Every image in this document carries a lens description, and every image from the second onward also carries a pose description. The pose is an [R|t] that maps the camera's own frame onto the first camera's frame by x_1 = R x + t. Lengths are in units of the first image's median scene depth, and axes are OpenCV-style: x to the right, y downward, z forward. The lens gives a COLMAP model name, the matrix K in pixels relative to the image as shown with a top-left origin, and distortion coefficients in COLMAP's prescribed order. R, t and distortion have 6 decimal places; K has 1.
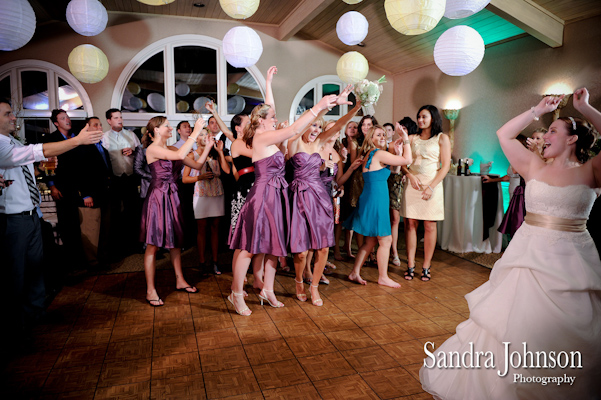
lens RADIAL K [[429.7, 0, 298.2], [0, 429.7, 197.8], [0, 0, 1]] dist [-0.036873, -0.009281]
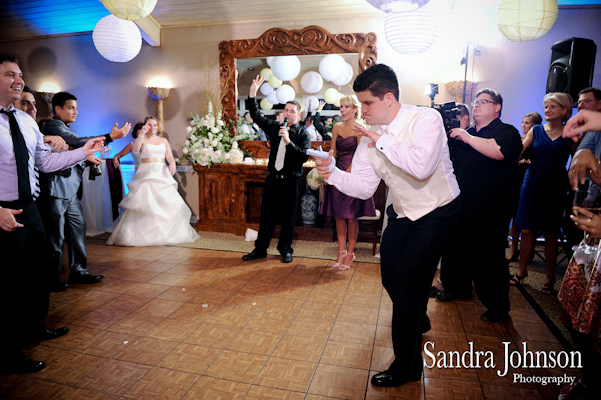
lens RADIAL K [[412.6, 0, 306.1], [0, 412.6, 204.0], [0, 0, 1]] dist [-0.048878, -0.003162]
pose [[0.522908, -0.126104, 0.843010, -0.129624], [0.085268, 0.991774, 0.095467, 0.002771], [-0.848114, 0.021962, 0.529359, 0.041439]]
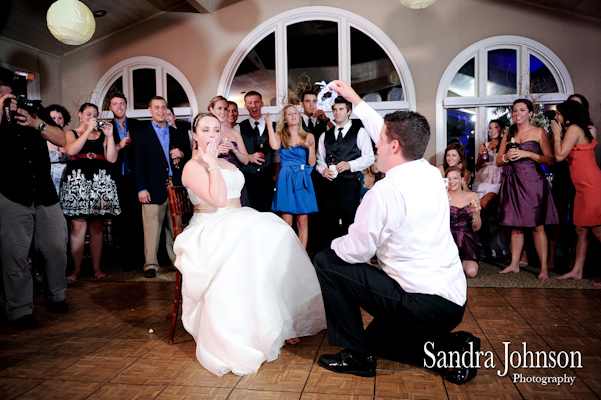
lens RADIAL K [[506.2, 0, 296.9], [0, 506.2, 198.6], [0, 0, 1]] dist [-0.013911, 0.006965]
pose [[0.885987, 0.006897, -0.463658, 0.198398], [-0.036584, 0.997812, -0.055064, 0.038368], [0.462264, 0.065748, 0.884302, 0.175672]]
